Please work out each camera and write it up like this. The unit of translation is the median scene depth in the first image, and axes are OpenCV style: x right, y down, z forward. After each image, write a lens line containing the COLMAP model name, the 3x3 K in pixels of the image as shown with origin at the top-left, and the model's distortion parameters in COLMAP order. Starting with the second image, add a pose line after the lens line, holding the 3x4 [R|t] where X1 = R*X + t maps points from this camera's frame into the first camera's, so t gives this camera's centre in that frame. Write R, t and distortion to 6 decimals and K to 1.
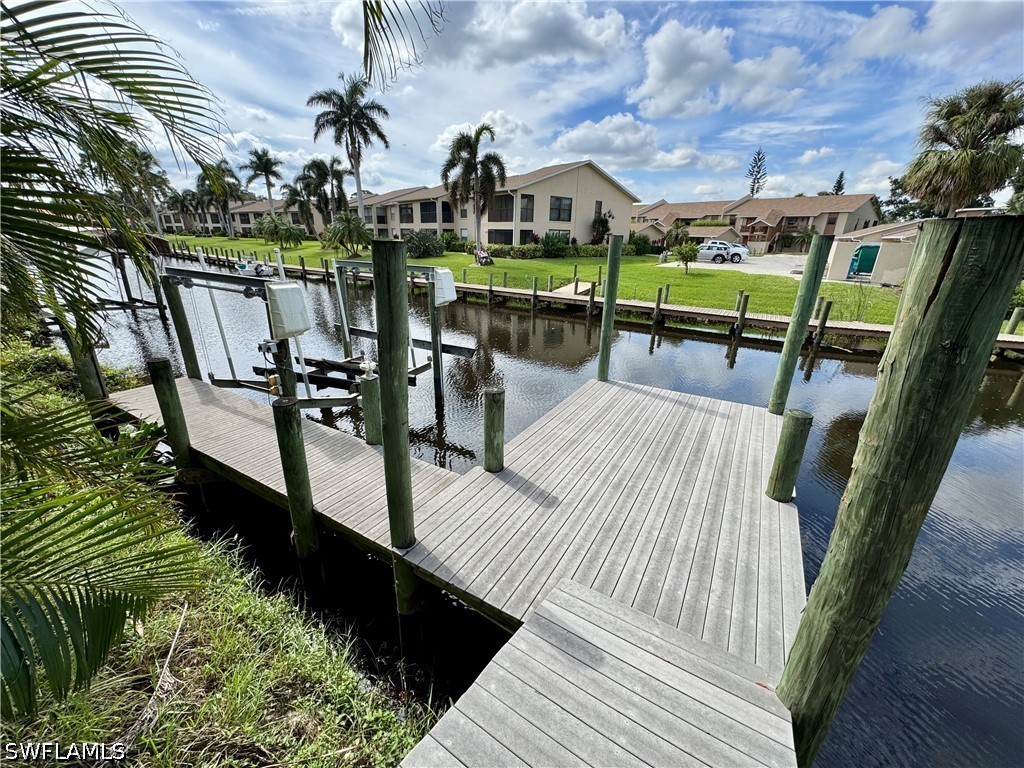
lens RADIAL K [[409.5, 0, 510.3], [0, 409.5, 384.4], [0, 0, 1]] dist [-0.003526, 0.000543]
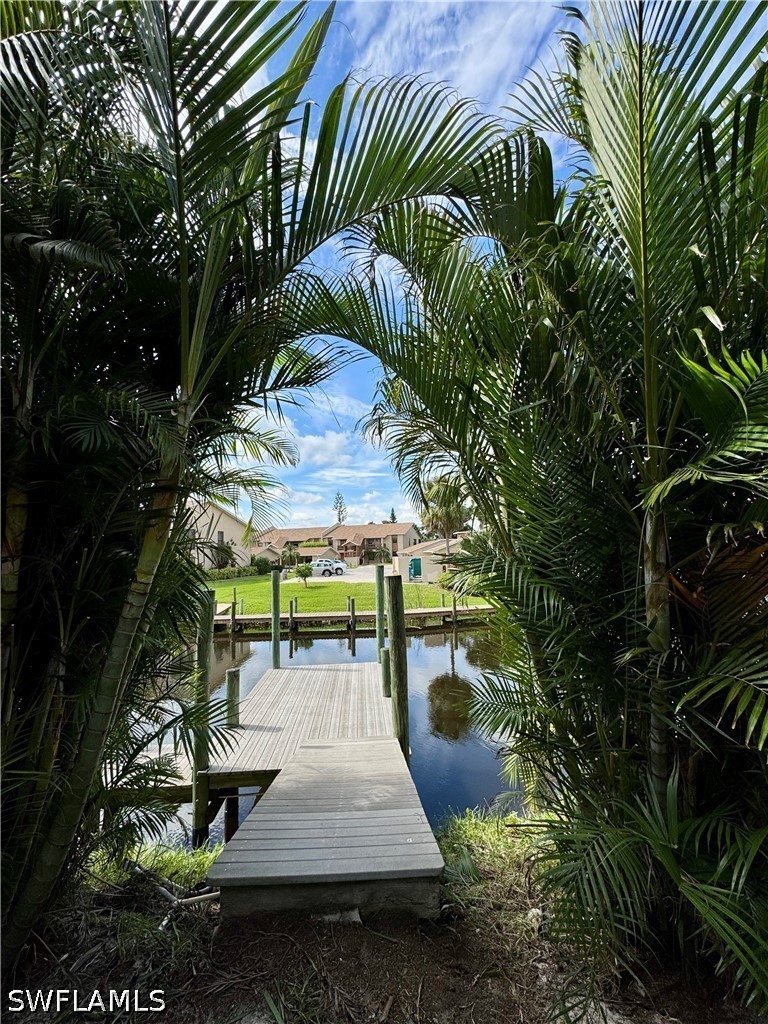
lens RADIAL K [[409.5, 0, 383.5], [0, 409.5, 510.9], [0, 0, 1]] dist [-0.003526, 0.000543]
pose [[0.825476, 0.014394, 0.564254, -0.051802], [0.235468, 0.899749, -0.367432, 0.020228], [-0.512976, 0.436170, 0.739332, -0.088504]]
